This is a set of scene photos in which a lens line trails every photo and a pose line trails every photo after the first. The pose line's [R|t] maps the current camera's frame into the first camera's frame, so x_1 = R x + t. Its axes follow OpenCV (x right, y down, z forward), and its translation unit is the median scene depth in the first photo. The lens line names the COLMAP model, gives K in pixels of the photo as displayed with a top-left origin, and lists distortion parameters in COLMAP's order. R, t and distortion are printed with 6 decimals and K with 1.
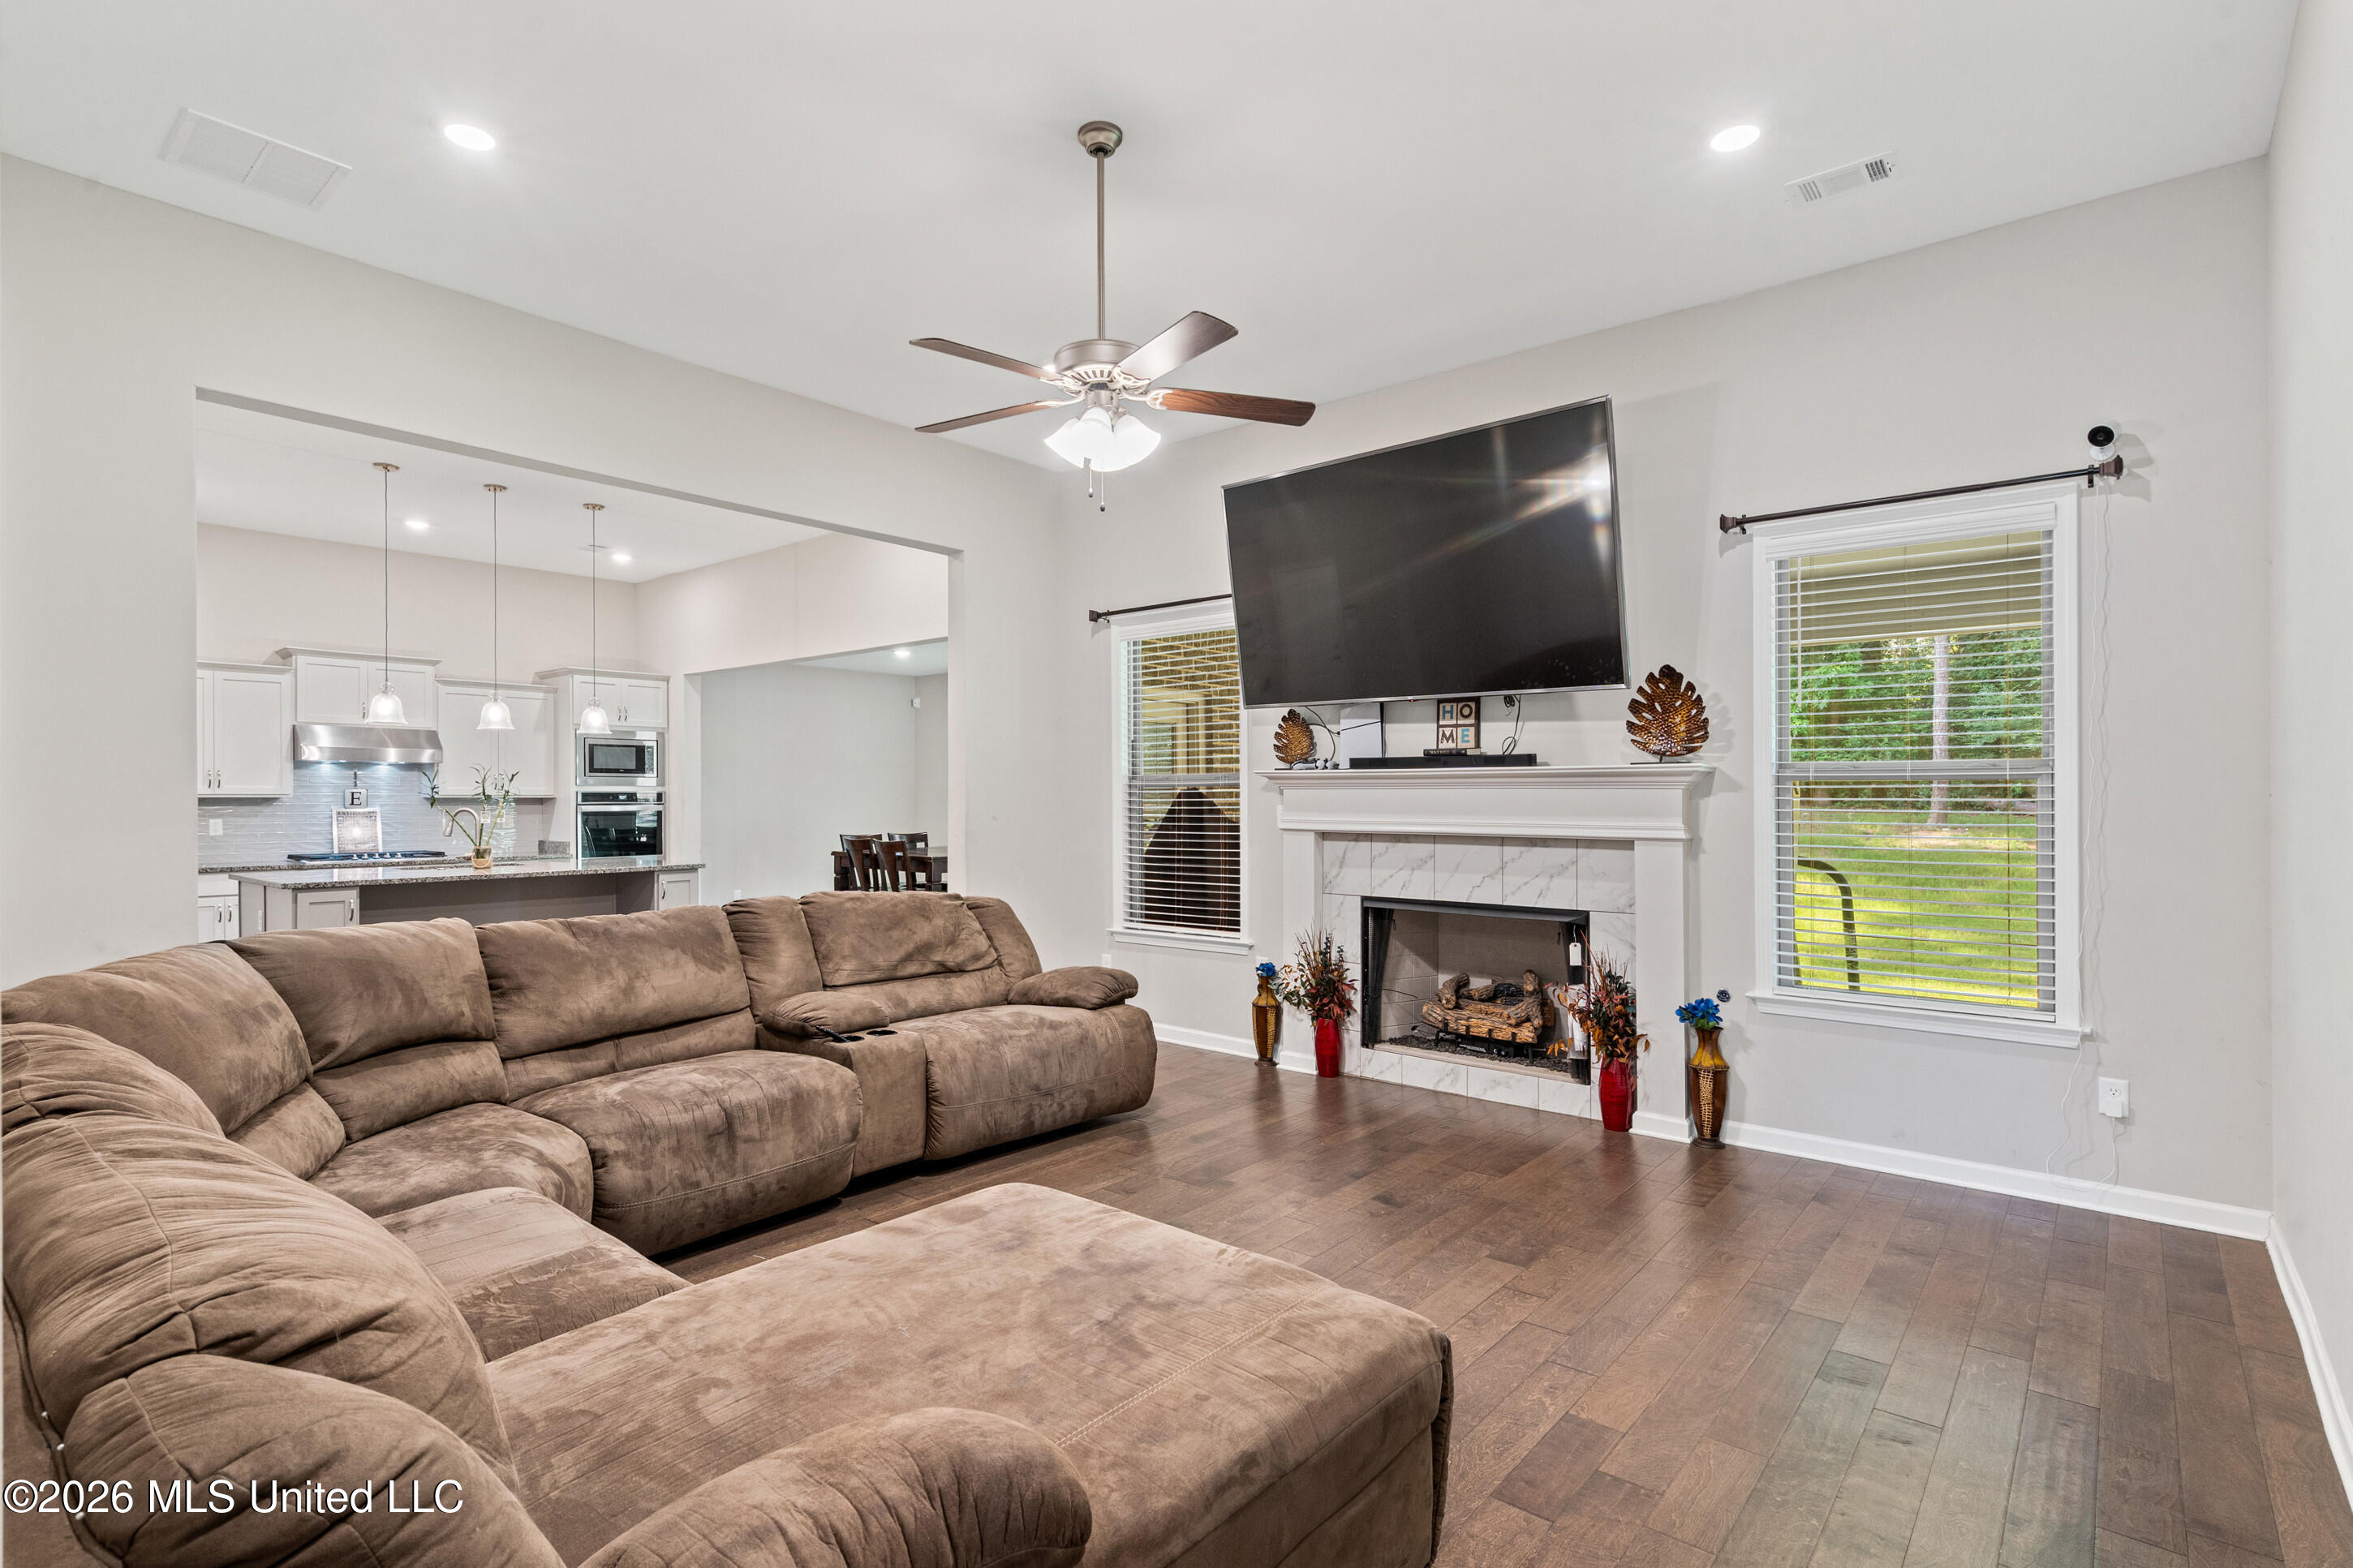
lens RADIAL K [[1136.1, 0, 1138.7], [0, 1136.1, 786.7], [0, 0, 1]] dist [0.002022, 0.000192]
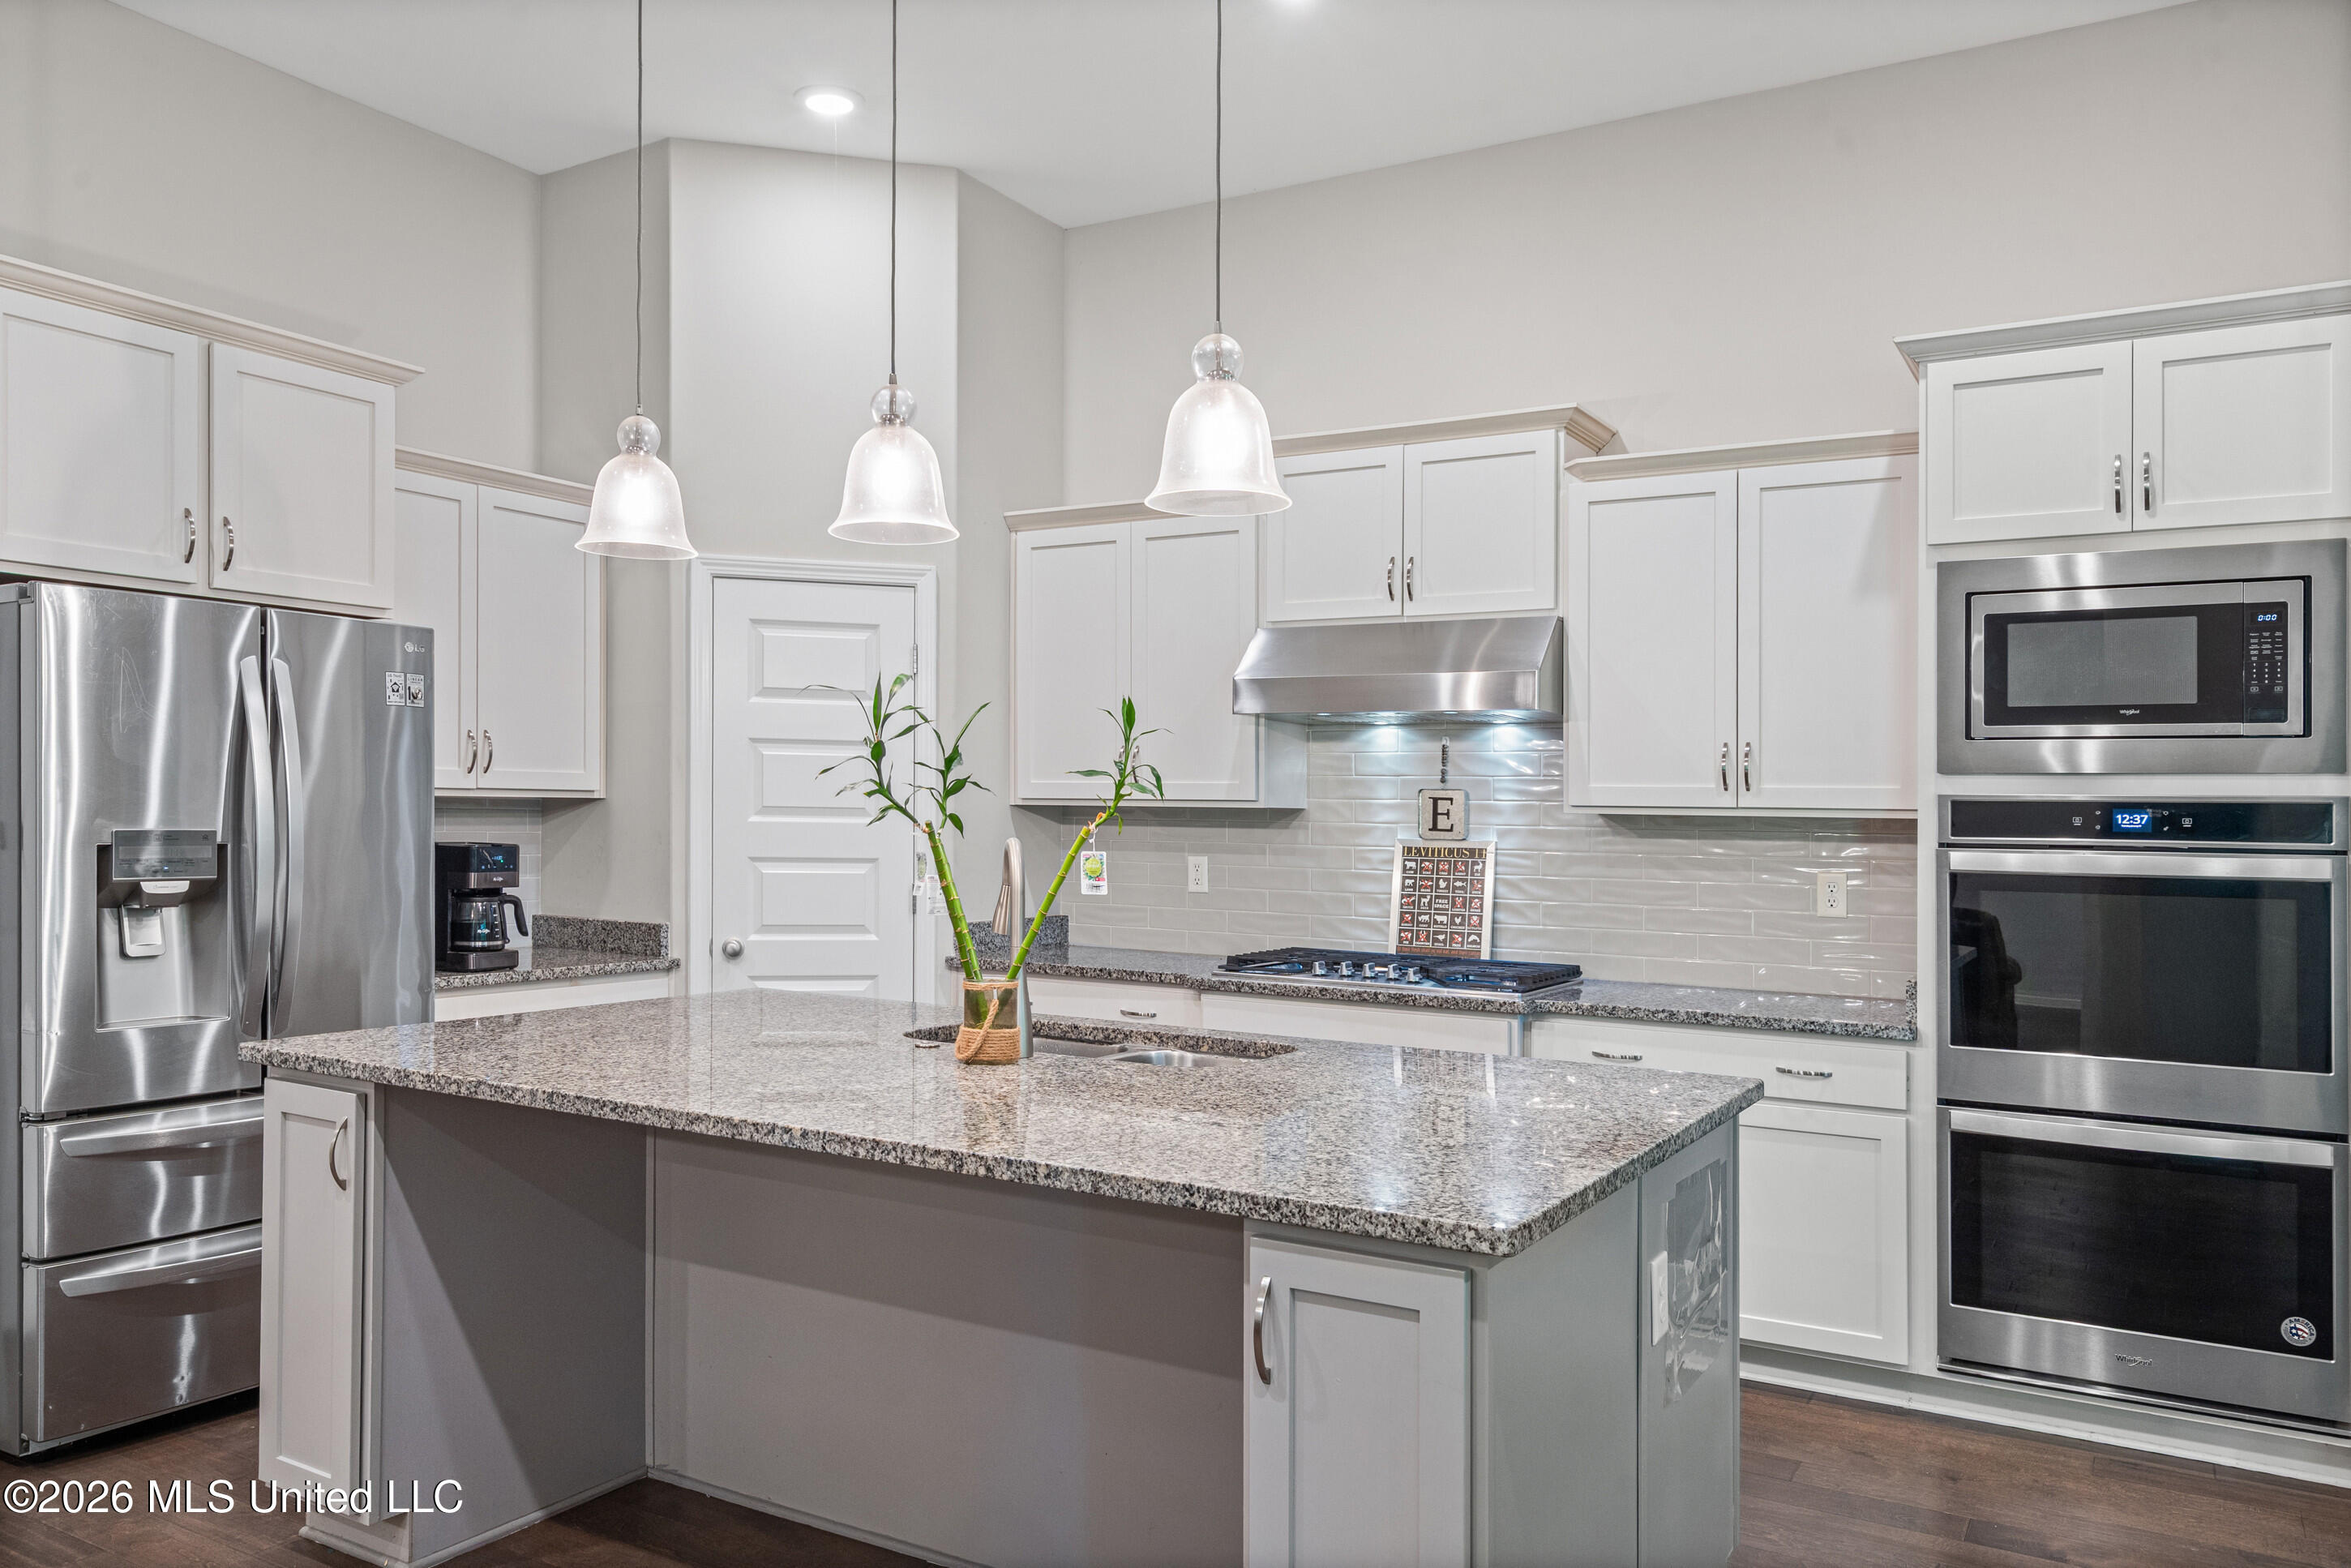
lens RADIAL K [[1705.4, 0, 1175.5], [0, 1705.4, 784.0], [0, 0, 1]] dist [0.028058, -0.002385]
pose [[0.180176, -0.014725, -0.983524, -0.243867], [-0.006460, 0.999849, -0.016153, 0.018278], [0.983613, 0.009264, 0.180053, 1.465751]]
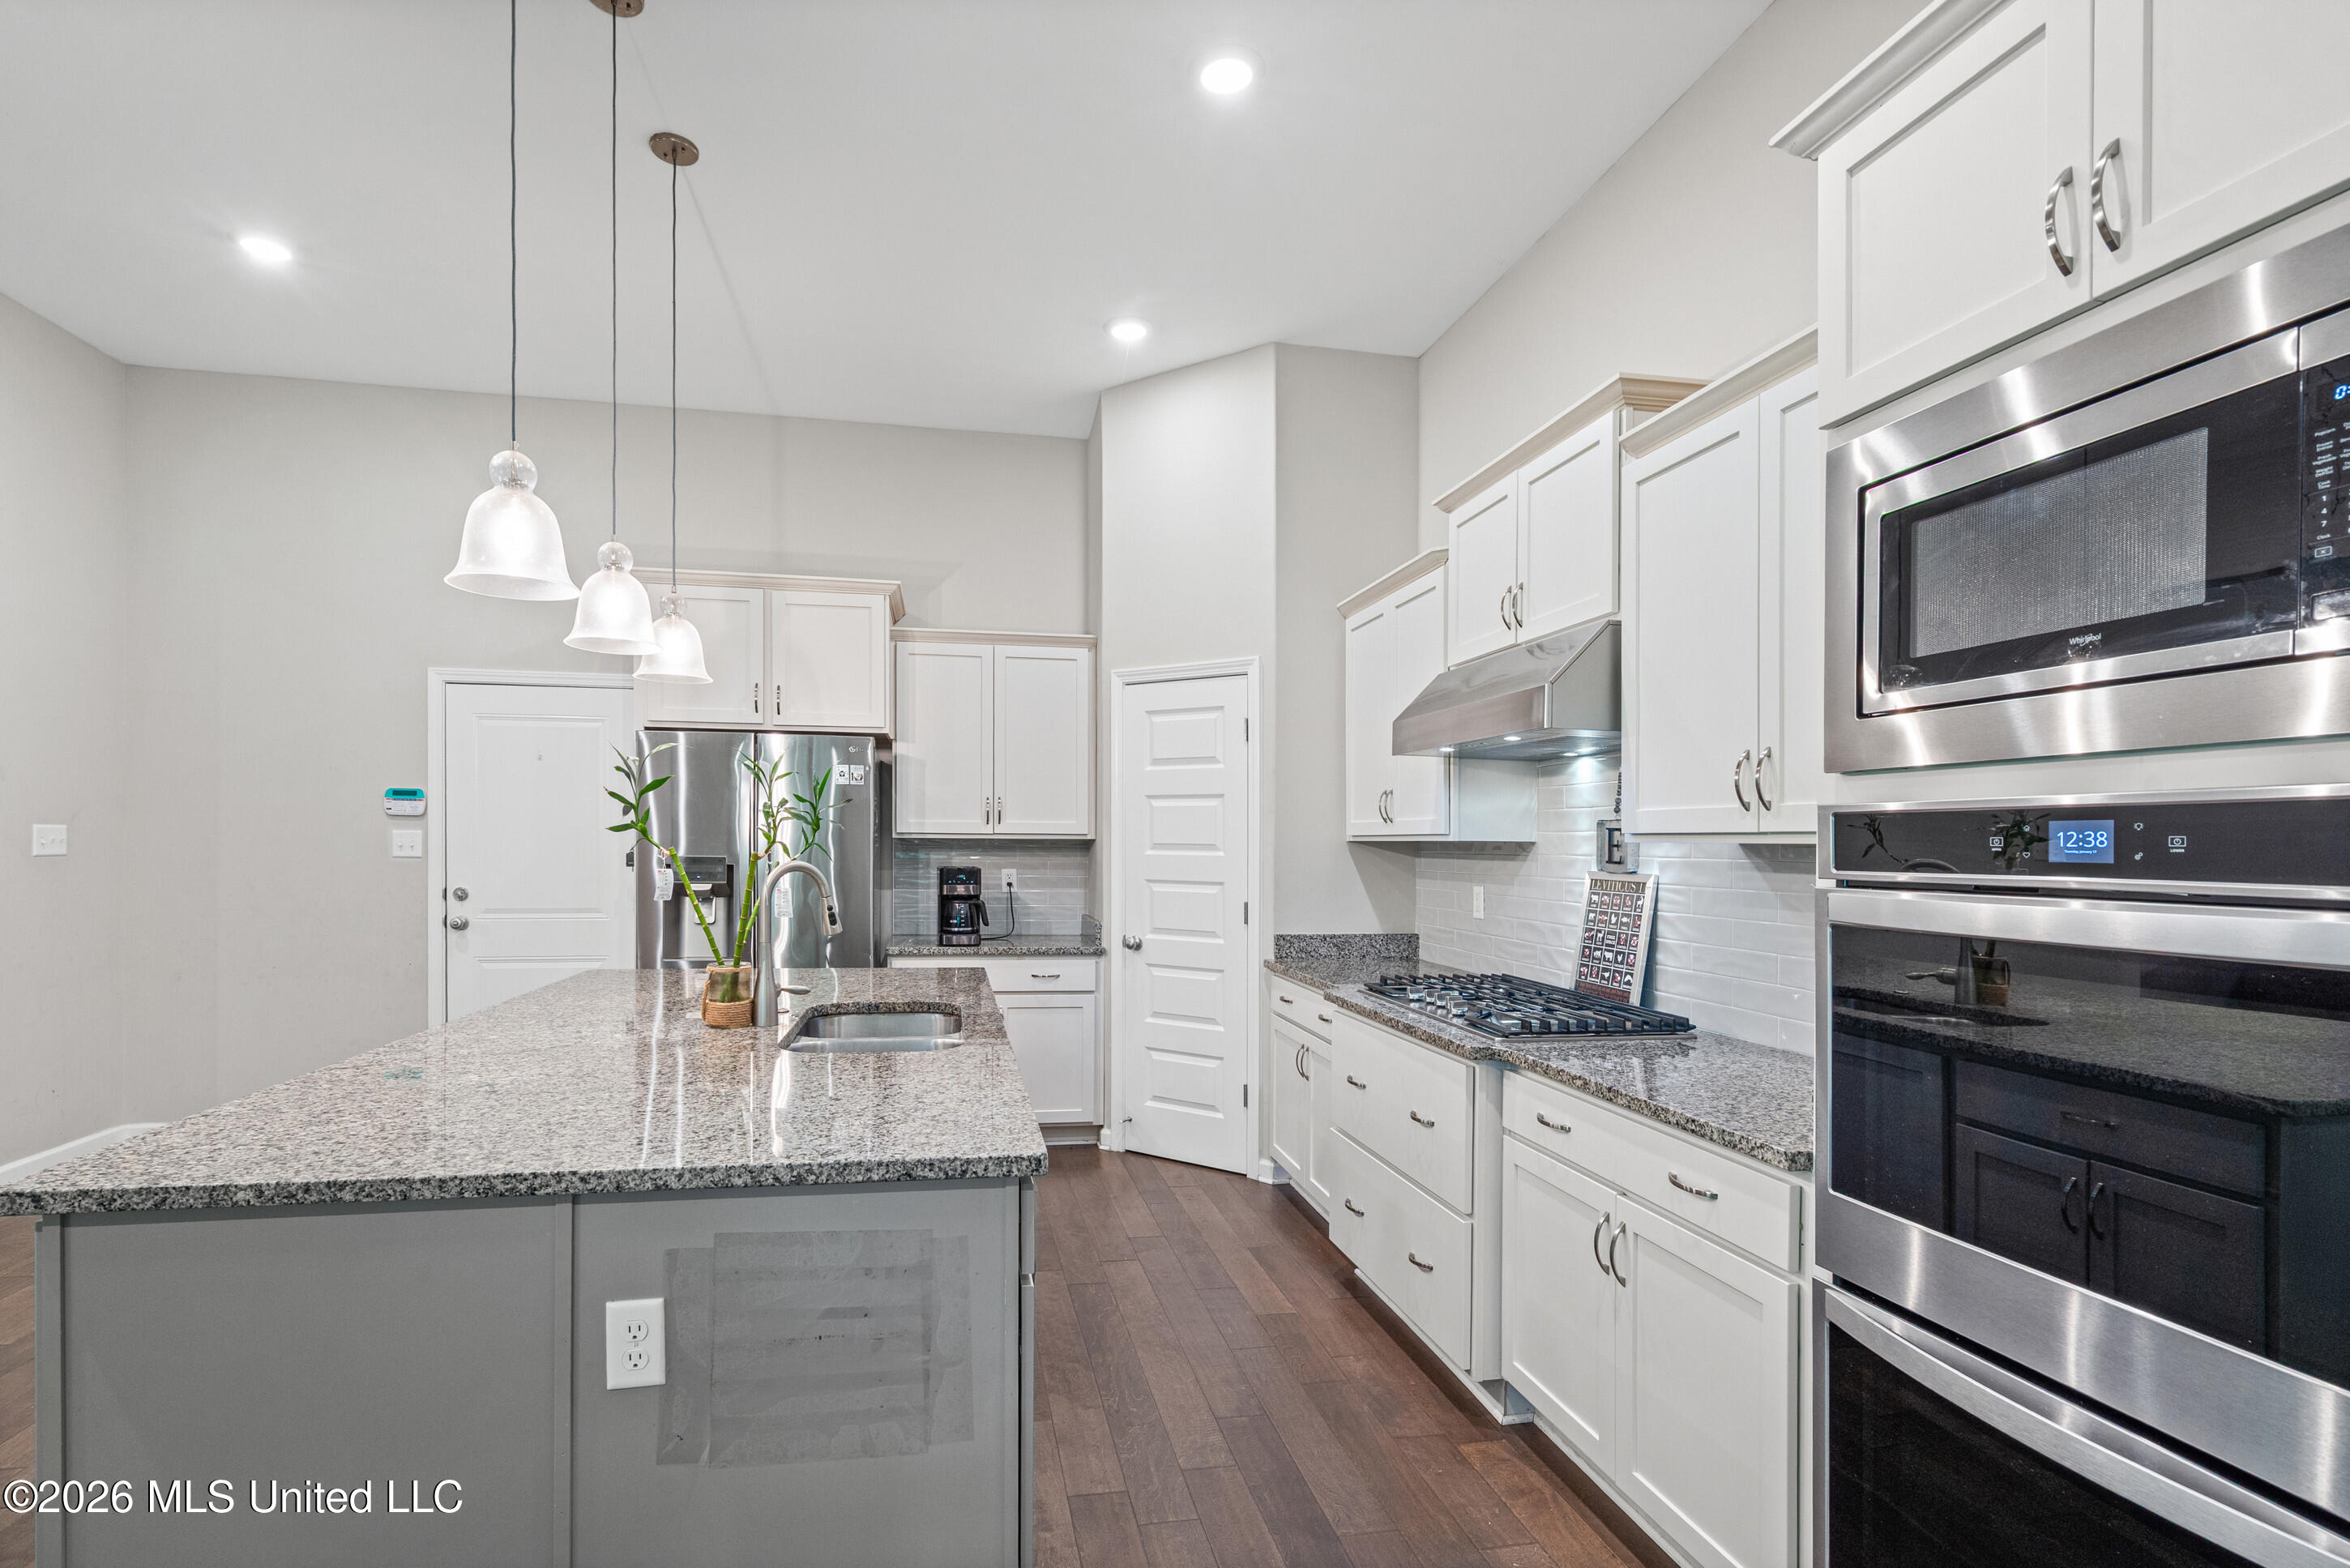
lens RADIAL K [[1104.5, 0, 1132.5], [0, 1104.5, 852.9], [0, 0, 1]] dist [-0.001603, 0.000325]
pose [[-0.622208, 0.000170, -0.782852, -0.574830], [-0.003420, 0.999990, 0.002936, 0.022160], [0.782845, 0.004504, -0.622201, 2.011701]]
